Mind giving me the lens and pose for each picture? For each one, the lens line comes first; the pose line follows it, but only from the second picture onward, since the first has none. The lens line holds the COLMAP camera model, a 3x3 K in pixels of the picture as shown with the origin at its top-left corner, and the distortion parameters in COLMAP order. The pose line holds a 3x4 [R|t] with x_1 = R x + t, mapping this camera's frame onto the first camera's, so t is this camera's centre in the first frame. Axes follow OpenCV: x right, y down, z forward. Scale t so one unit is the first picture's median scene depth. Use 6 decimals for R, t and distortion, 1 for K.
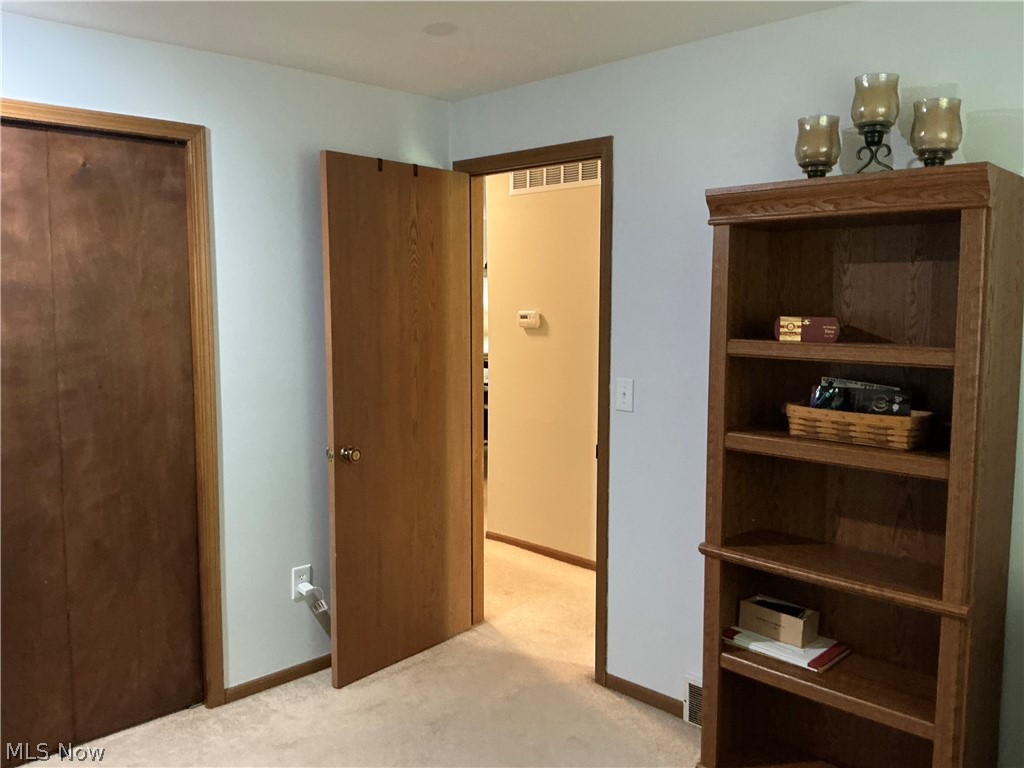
lens RADIAL K [[848.6, 0, 512.0], [0, 848.6, 384.0], [0, 0, 1]] dist [0.150744, -0.307018]
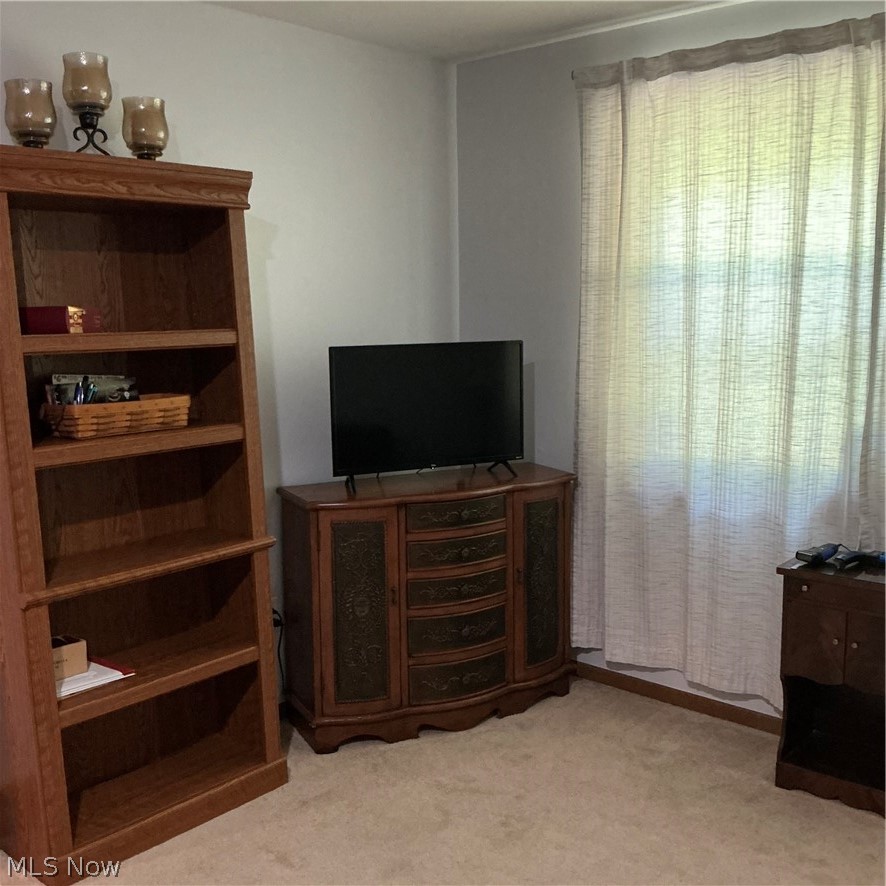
lens RADIAL K [[980.5, 0, 446.0], [0, 980.5, 441.5], [0, 0, 1]] dist [0.169166, -0.380508]
pose [[-0.034082, -0.145219, 0.988812, -0.714783], [0.125403, 0.980946, 0.148386, -0.043818], [-0.991520, 0.129058, -0.015222, 0.629196]]
